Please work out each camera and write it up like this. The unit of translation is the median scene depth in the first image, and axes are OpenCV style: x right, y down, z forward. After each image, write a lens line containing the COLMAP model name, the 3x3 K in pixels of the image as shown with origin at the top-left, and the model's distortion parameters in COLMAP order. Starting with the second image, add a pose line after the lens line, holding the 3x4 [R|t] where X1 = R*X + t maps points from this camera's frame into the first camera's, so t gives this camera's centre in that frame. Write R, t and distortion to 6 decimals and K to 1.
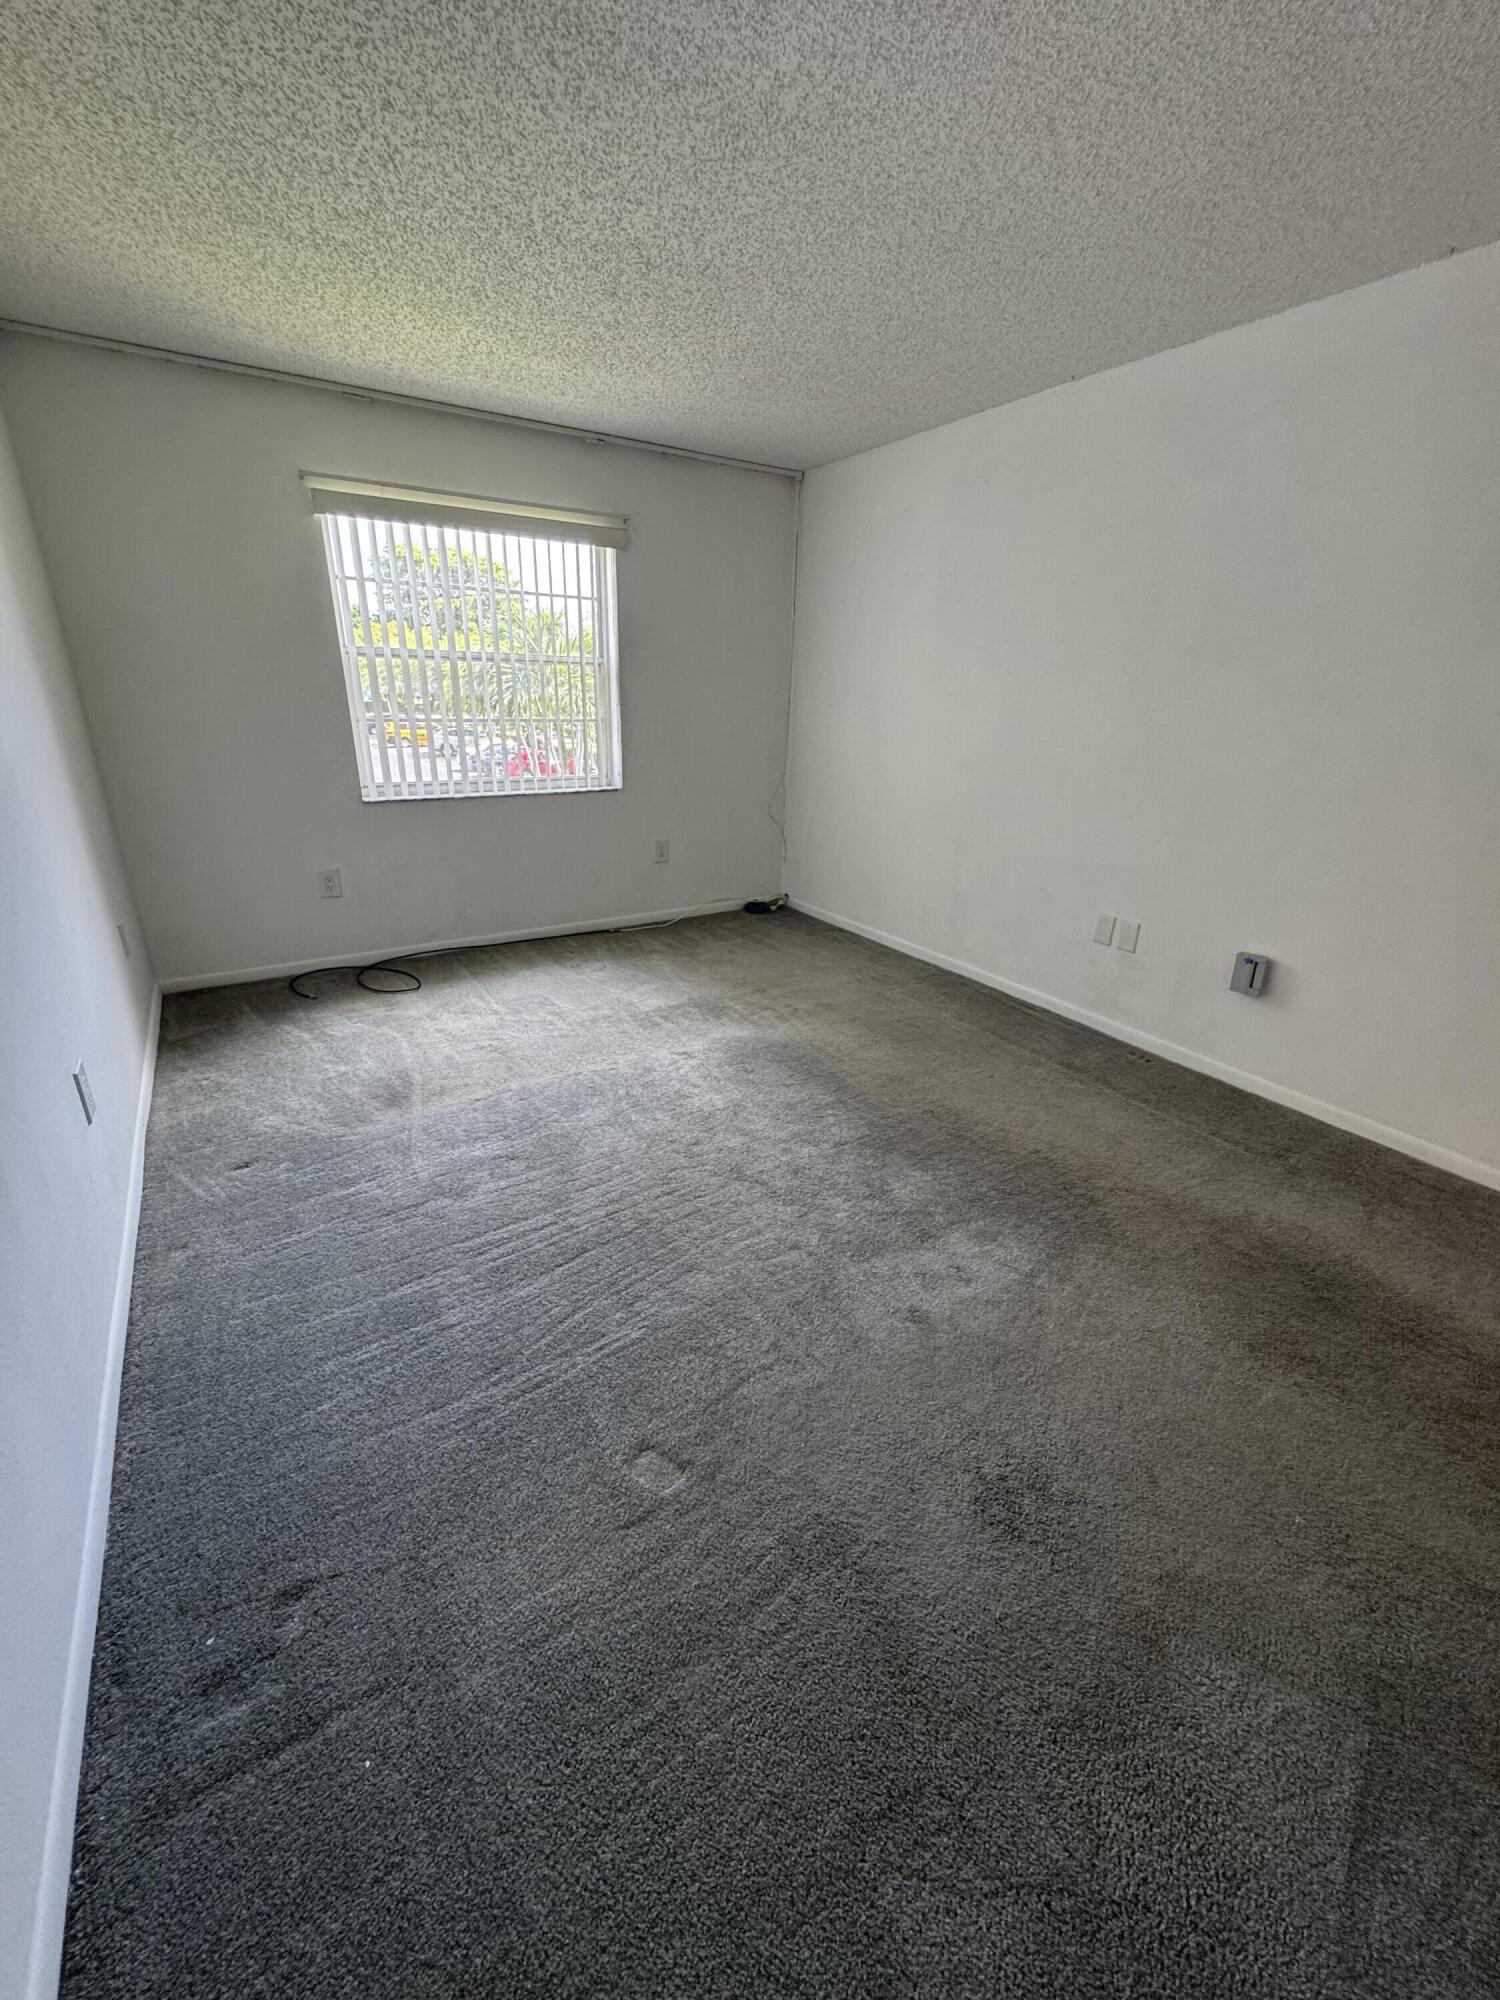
lens RADIAL K [[796.9, 0, 750.0], [0, 796.9, 1000.0], [0, 0, 1]] dist [-0.003618, -0.000376]
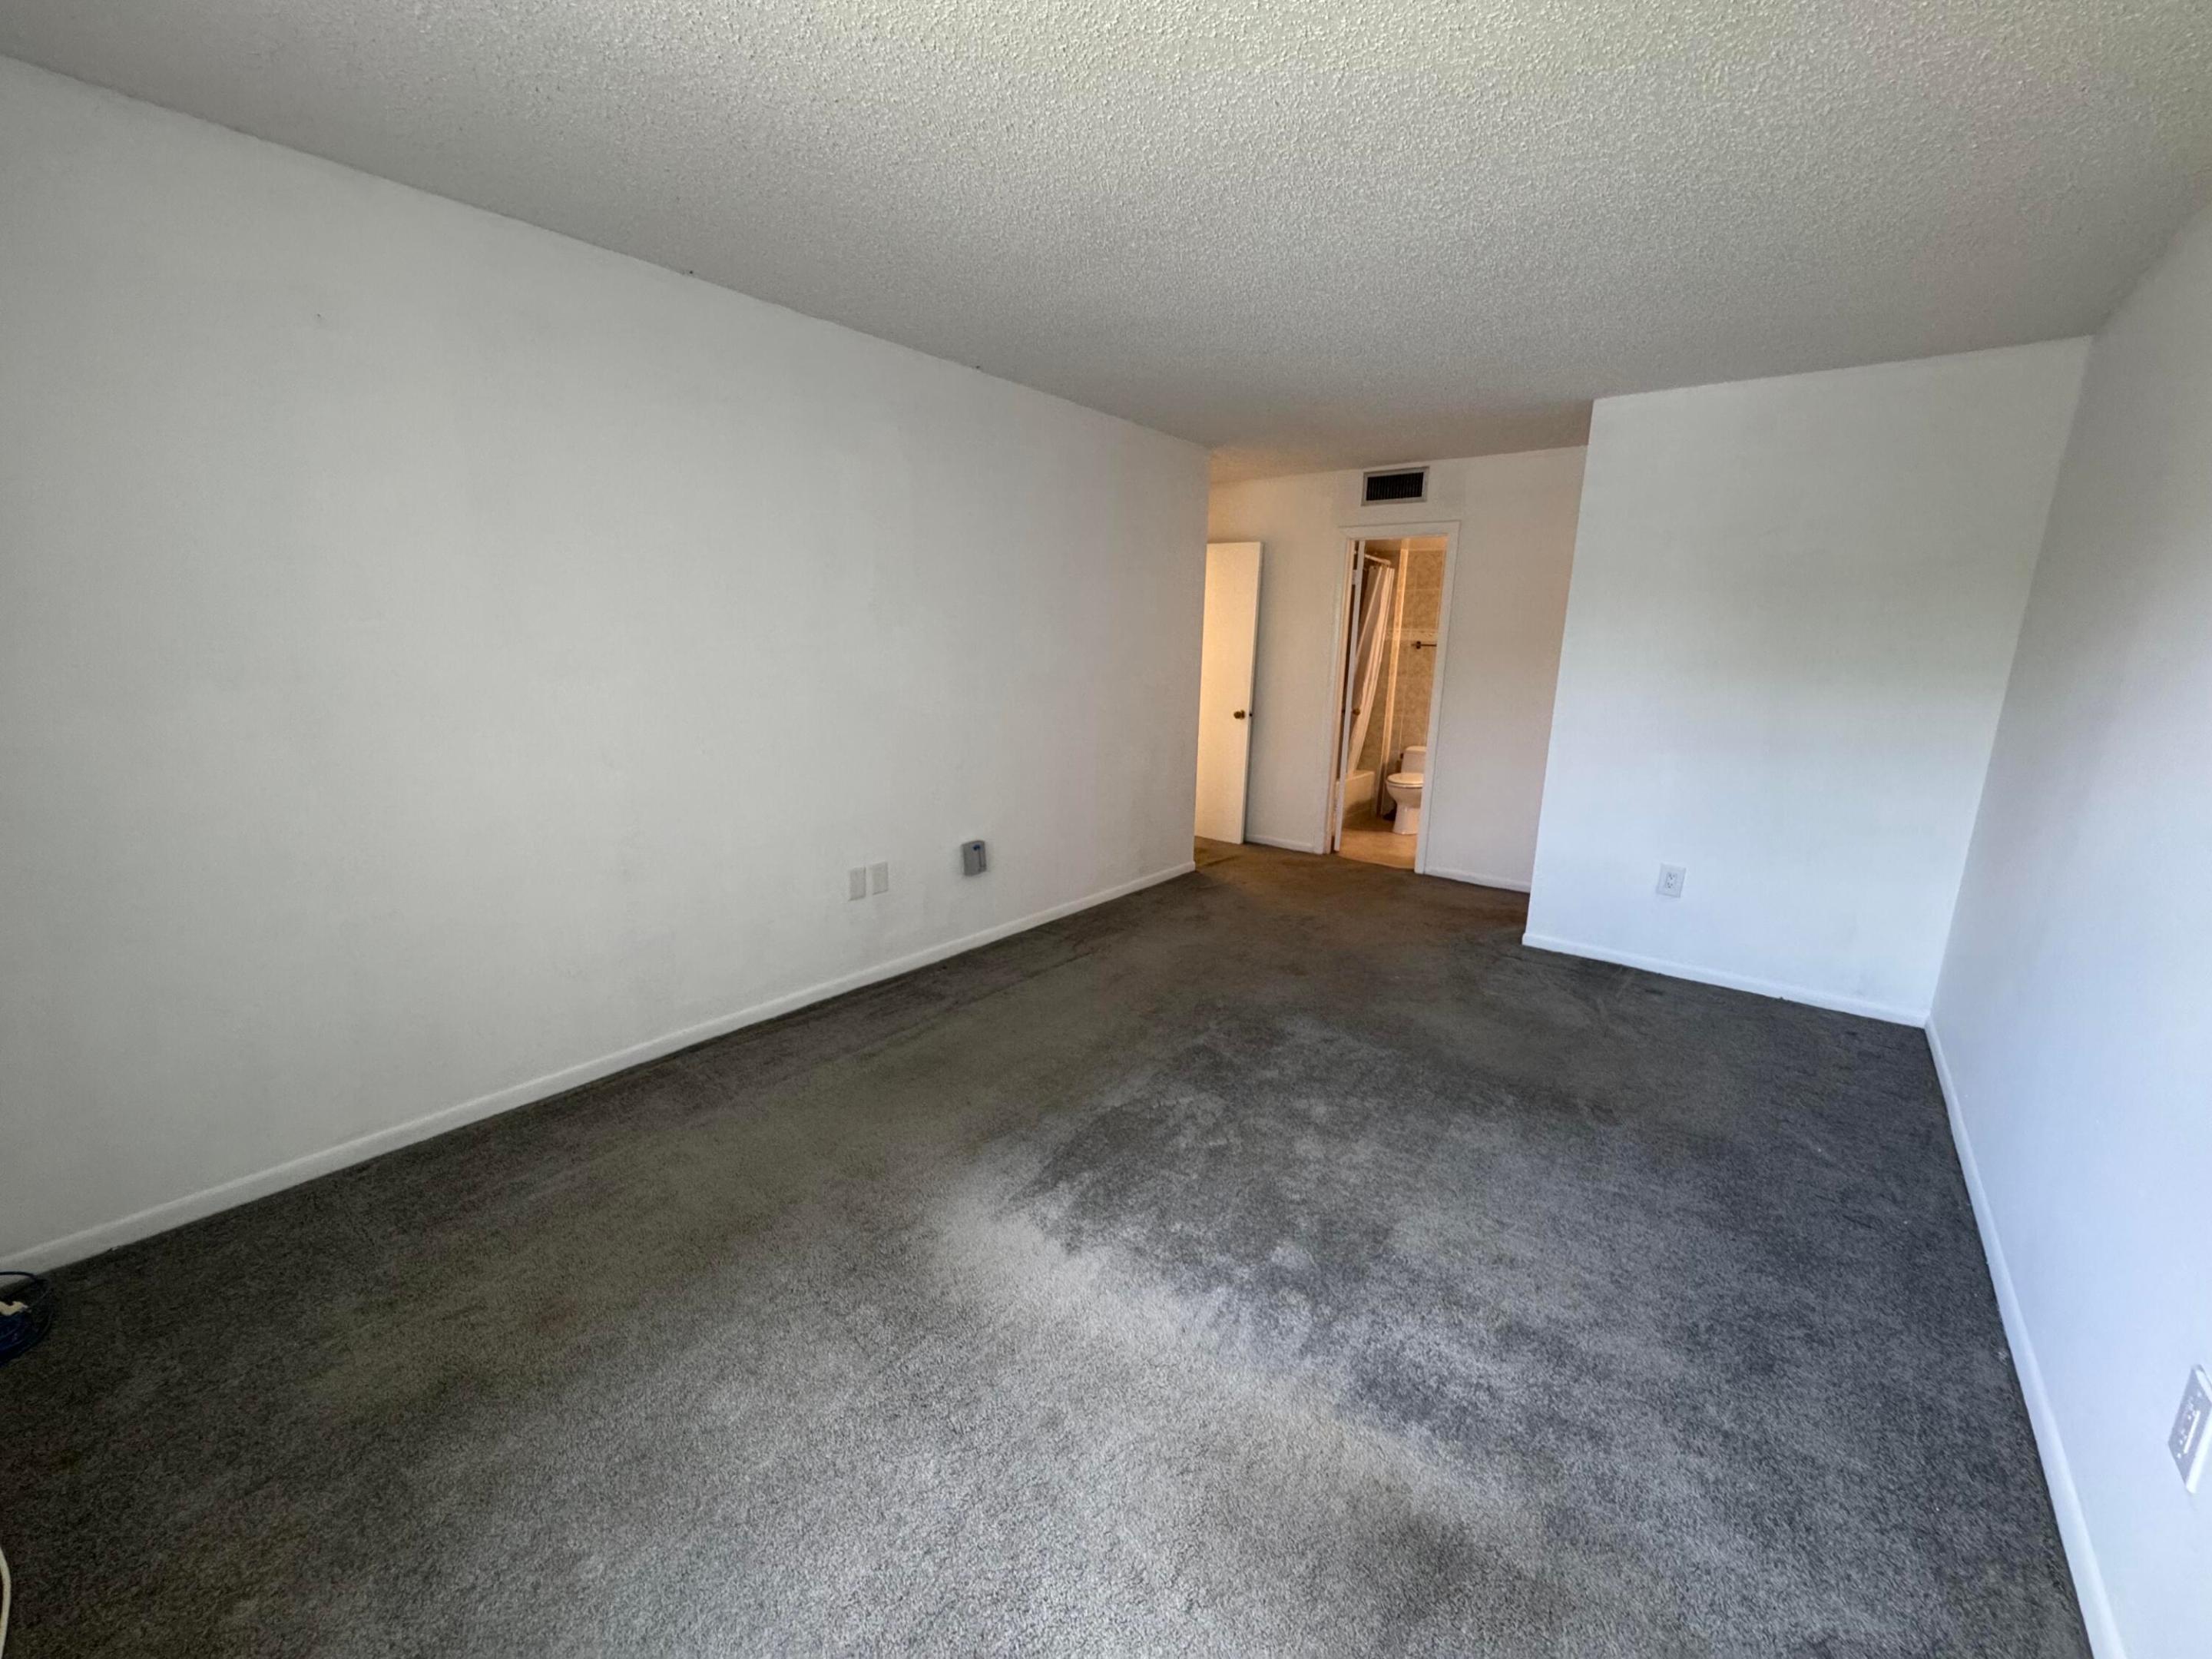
lens RADIAL K [[881.4, 0, 1106.0], [0, 881.4, 829.5], [0, 0, 1]] dist [-0.003618, -0.000376]
pose [[-0.342289, -0.216502, 0.914311, -0.565190], [0.311337, 0.891984, 0.327770, -0.375731], [-0.886514, 0.396851, -0.237911, 0.918123]]
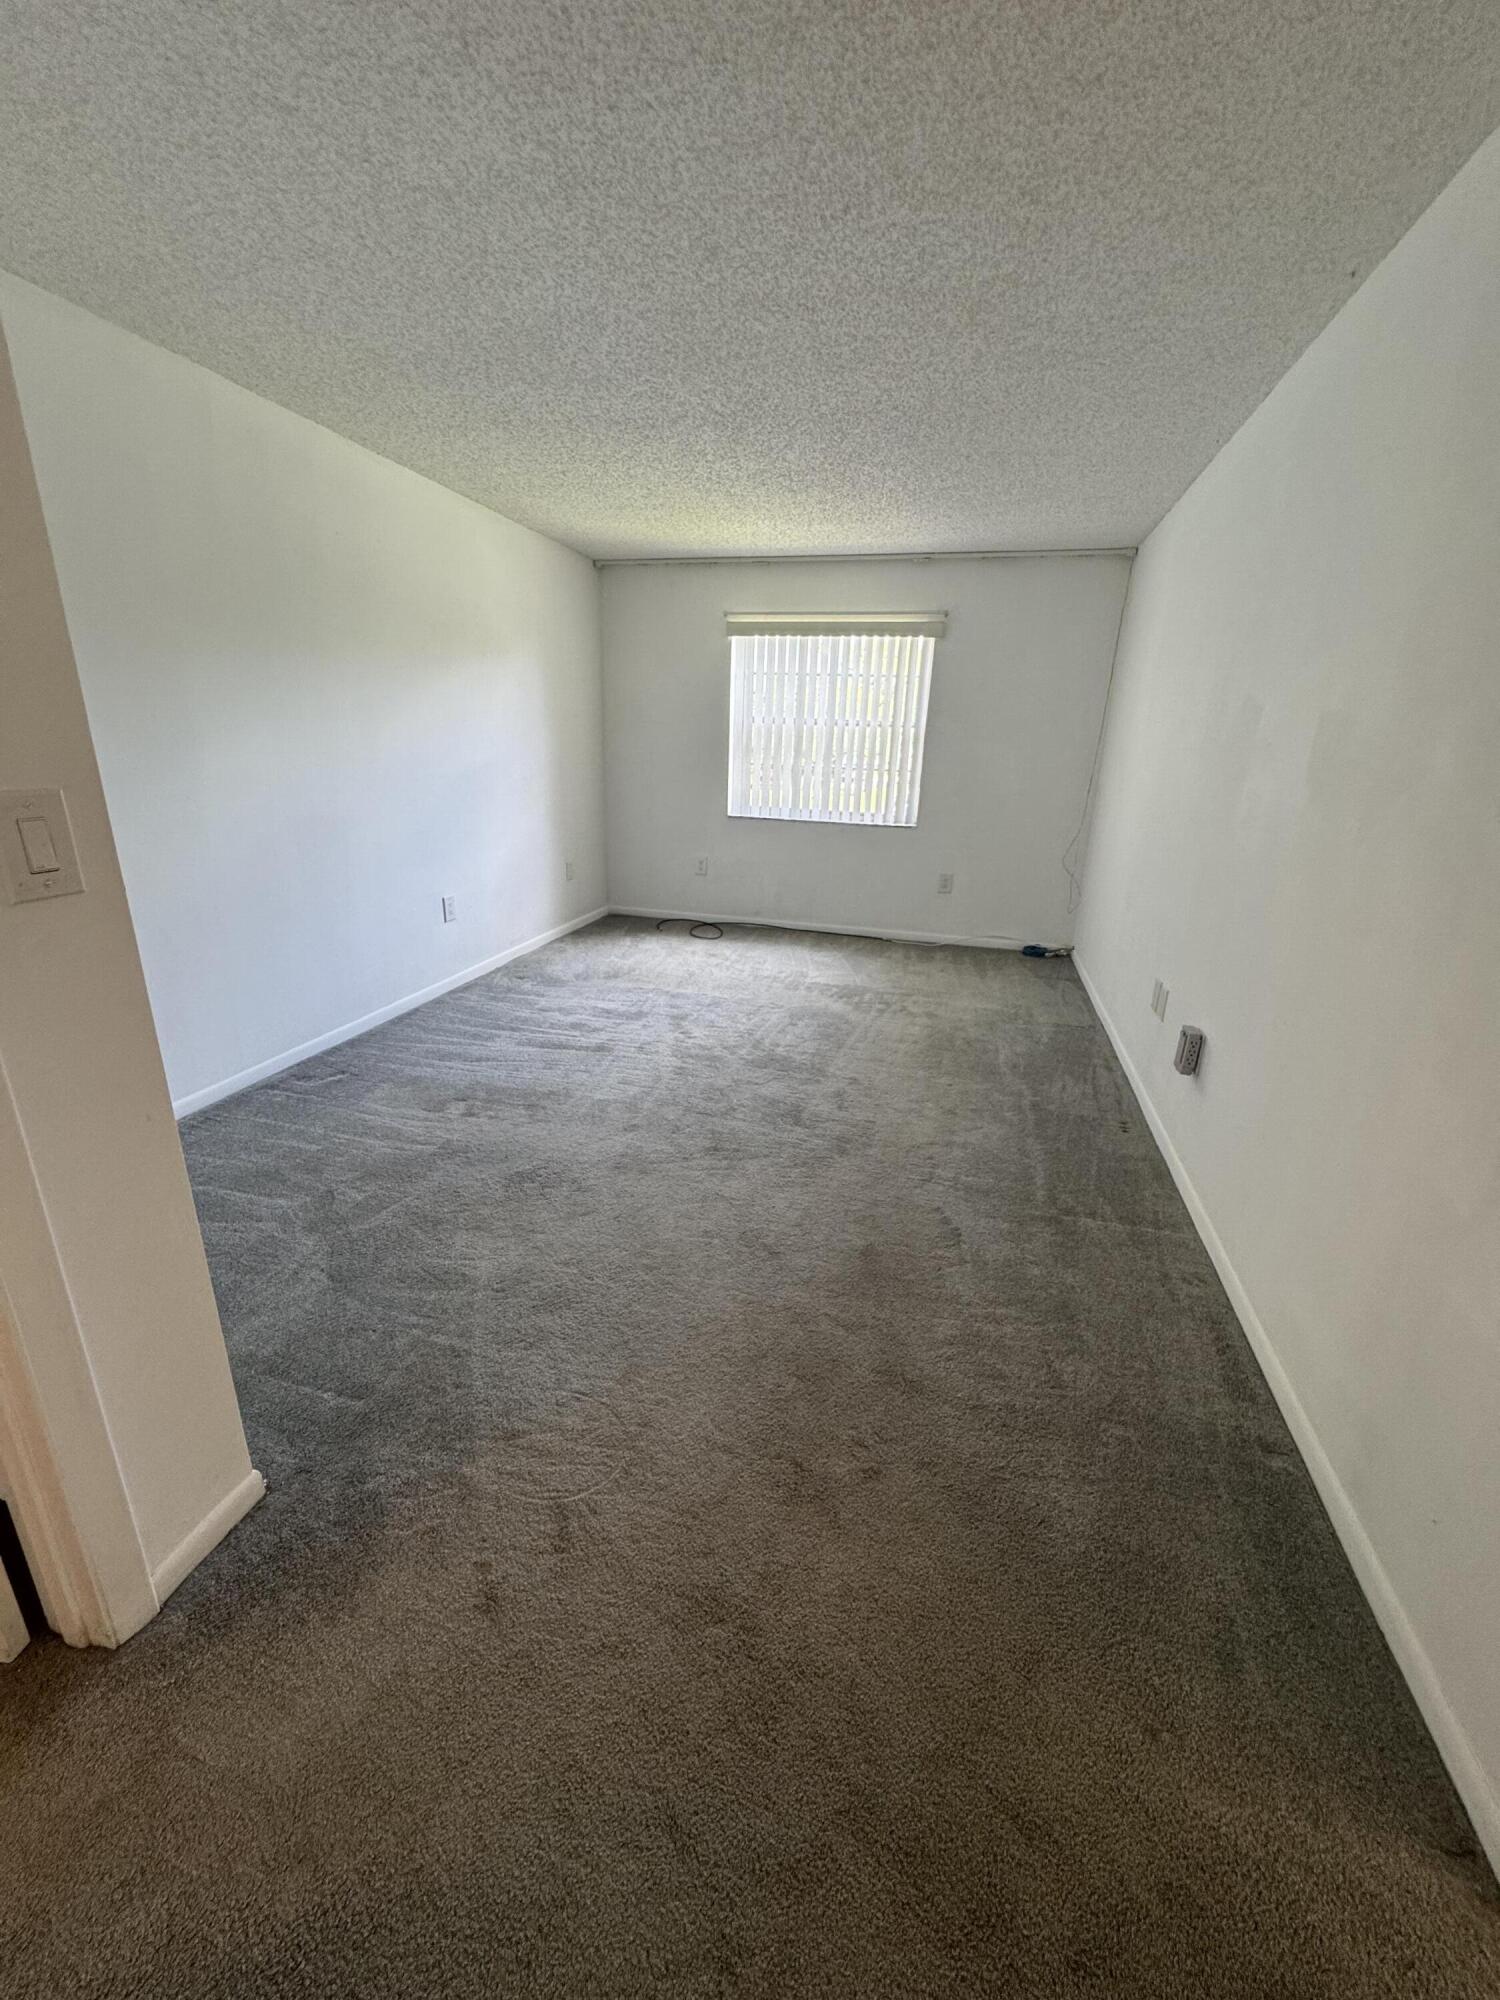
lens RADIAL K [[796.9, 0, 750.0], [0, 796.9, 1000.0], [0, 0, 1]] dist [-0.003618, -0.000376]
pose [[0.675989, 0.231202, -0.699704, 0.742524], [-0.286003, 0.957392, 0.040039, 0.016442], [0.679148, 0.173052, 0.713310, 0.004922]]
